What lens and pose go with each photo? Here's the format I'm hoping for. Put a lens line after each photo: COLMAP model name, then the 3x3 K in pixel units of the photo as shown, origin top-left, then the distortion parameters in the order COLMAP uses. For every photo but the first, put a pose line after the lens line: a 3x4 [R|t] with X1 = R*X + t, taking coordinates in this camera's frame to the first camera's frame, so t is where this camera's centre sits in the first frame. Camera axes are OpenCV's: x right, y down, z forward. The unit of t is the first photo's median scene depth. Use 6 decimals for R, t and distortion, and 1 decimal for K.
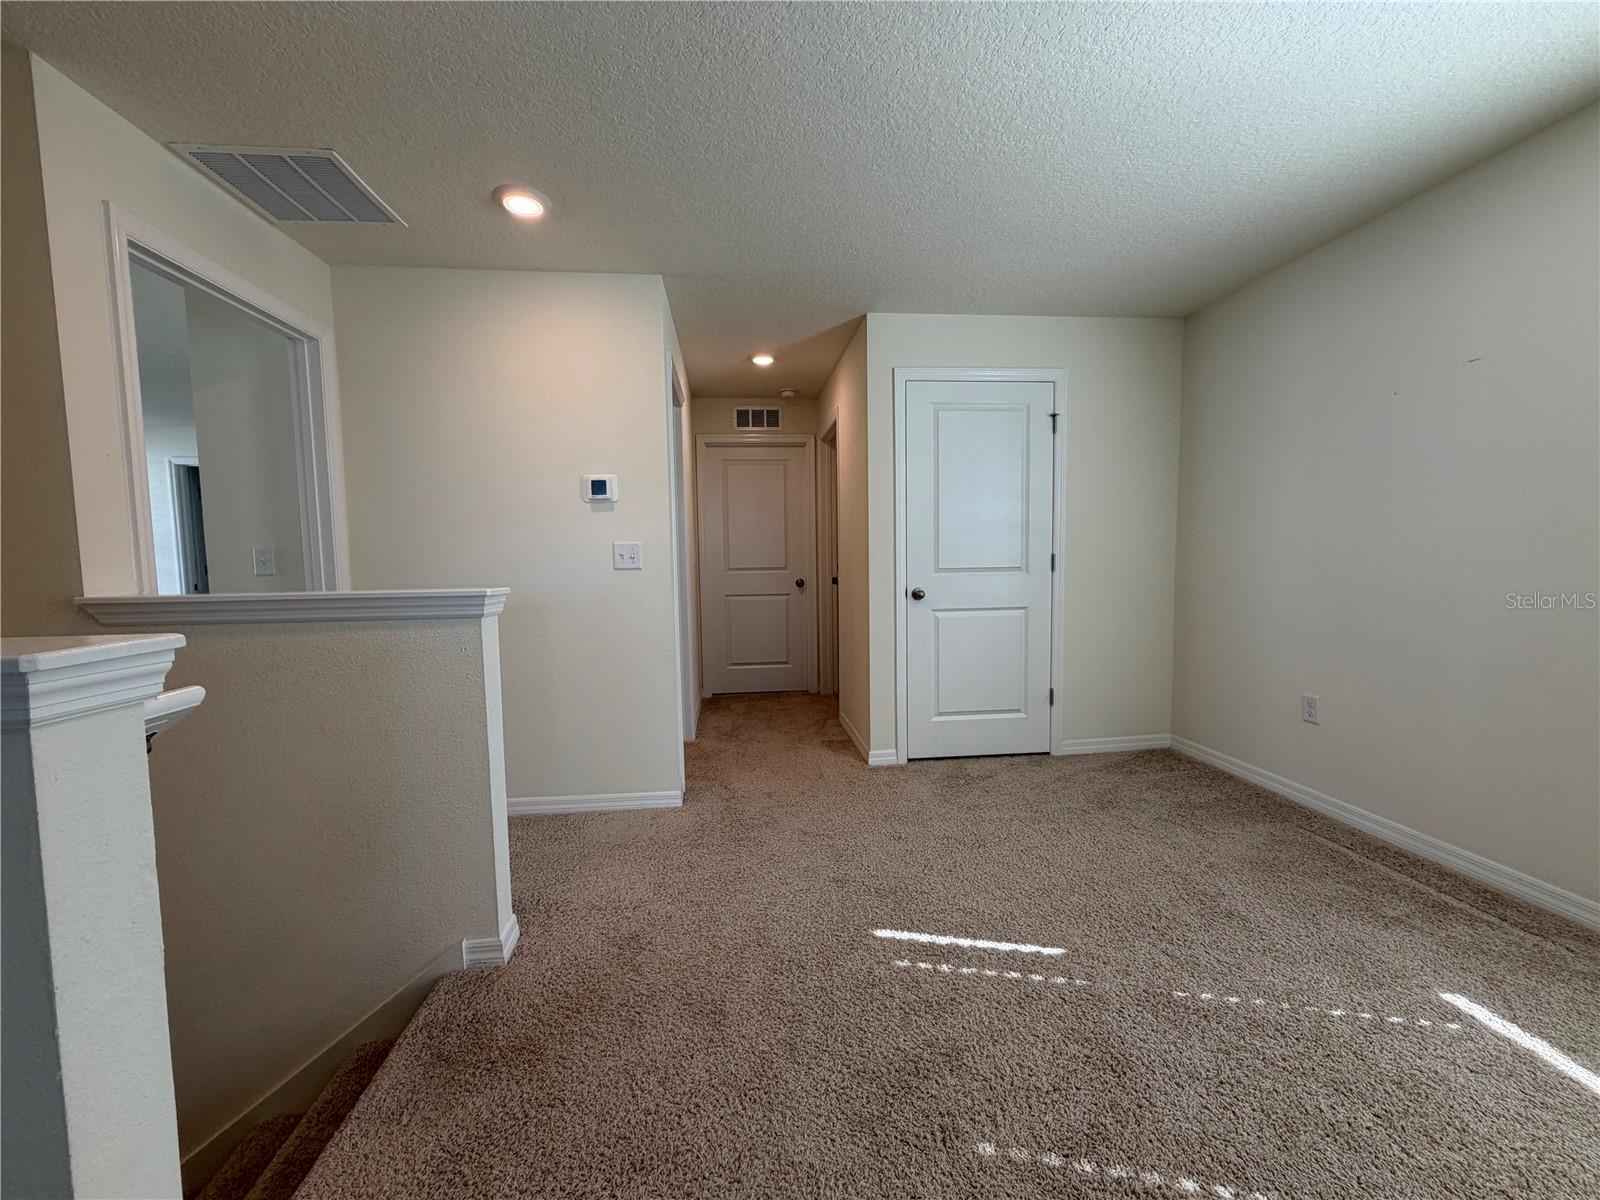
lens RADIAL K [[636.5, 0, 792.5], [0, 636.5, 600.6], [0, 0, 1]] dist [-0.001498, 0.000548]
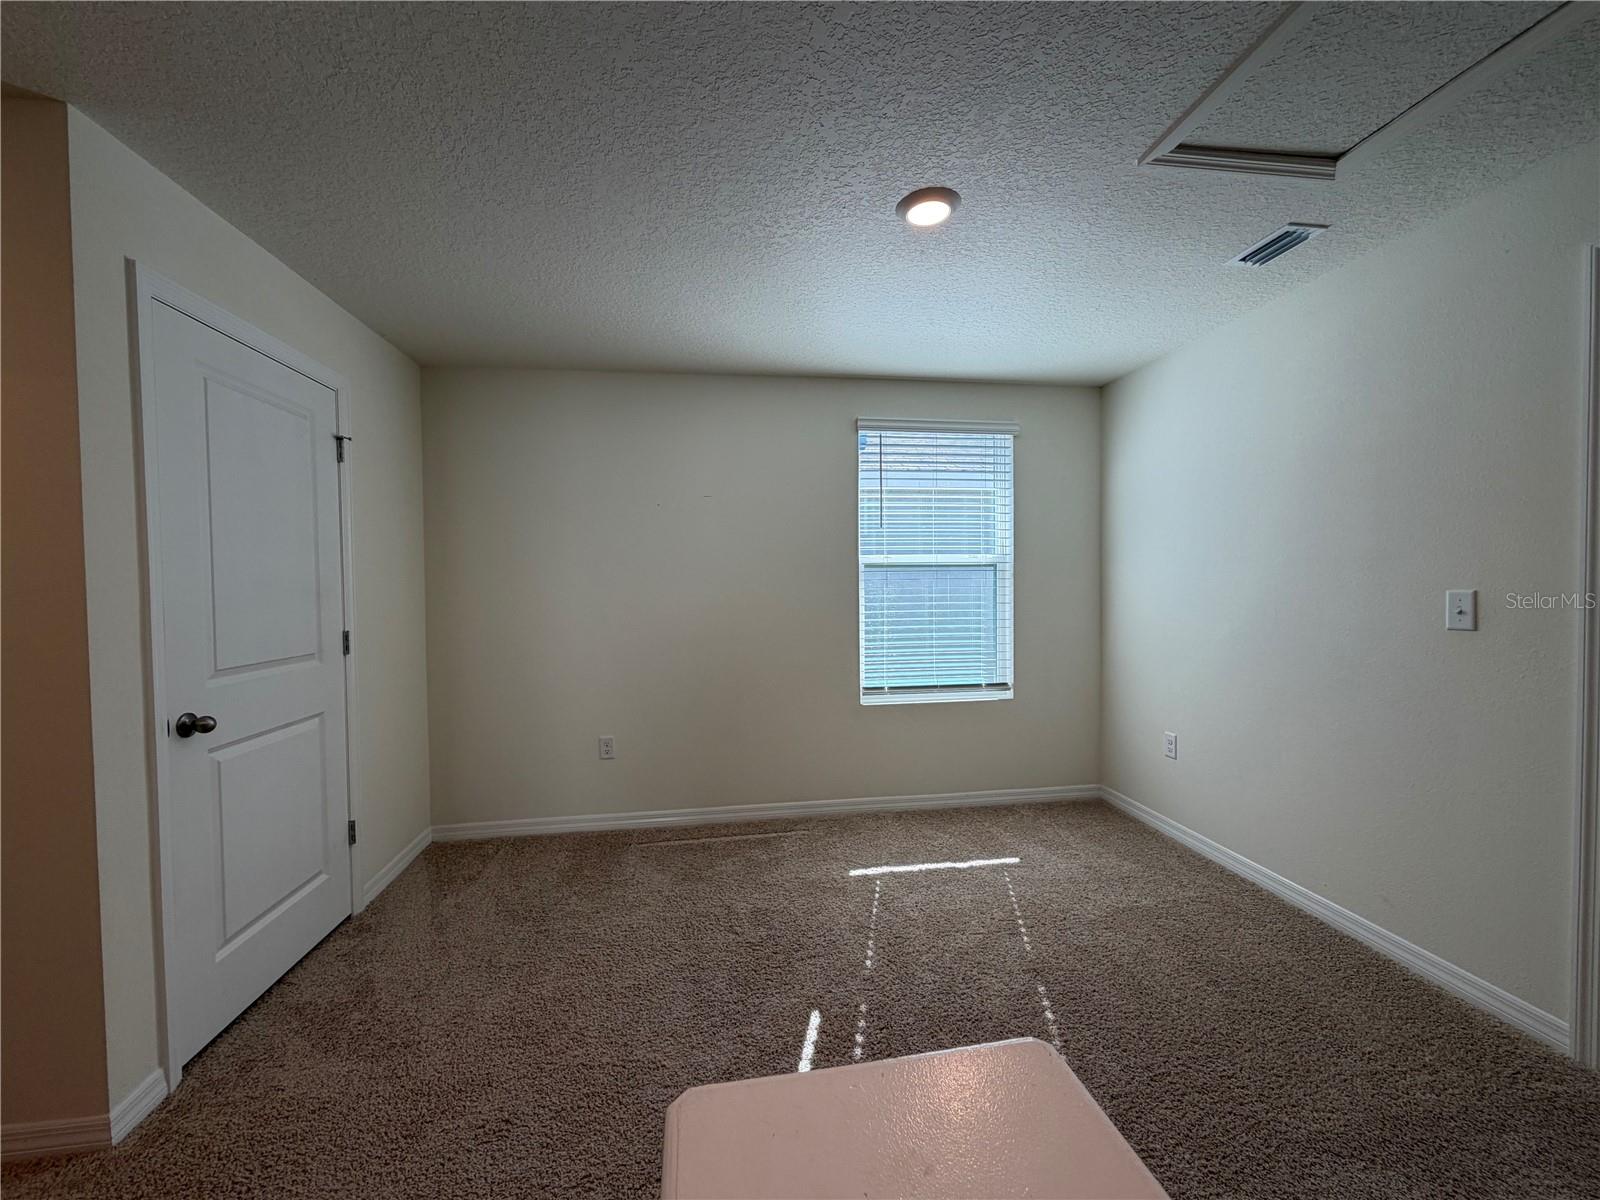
lens RADIAL K [[636.5, 0, 794.3], [0, 636.5, 599.8], [0, 0, 1]] dist [-0.001498, 0.000548]
pose [[-0.025392, -0.006069, 0.999659, -0.339869], [0.092230, 0.995702, 0.008387, -0.073269], [-0.995414, 0.092411, -0.024723, 0.558958]]
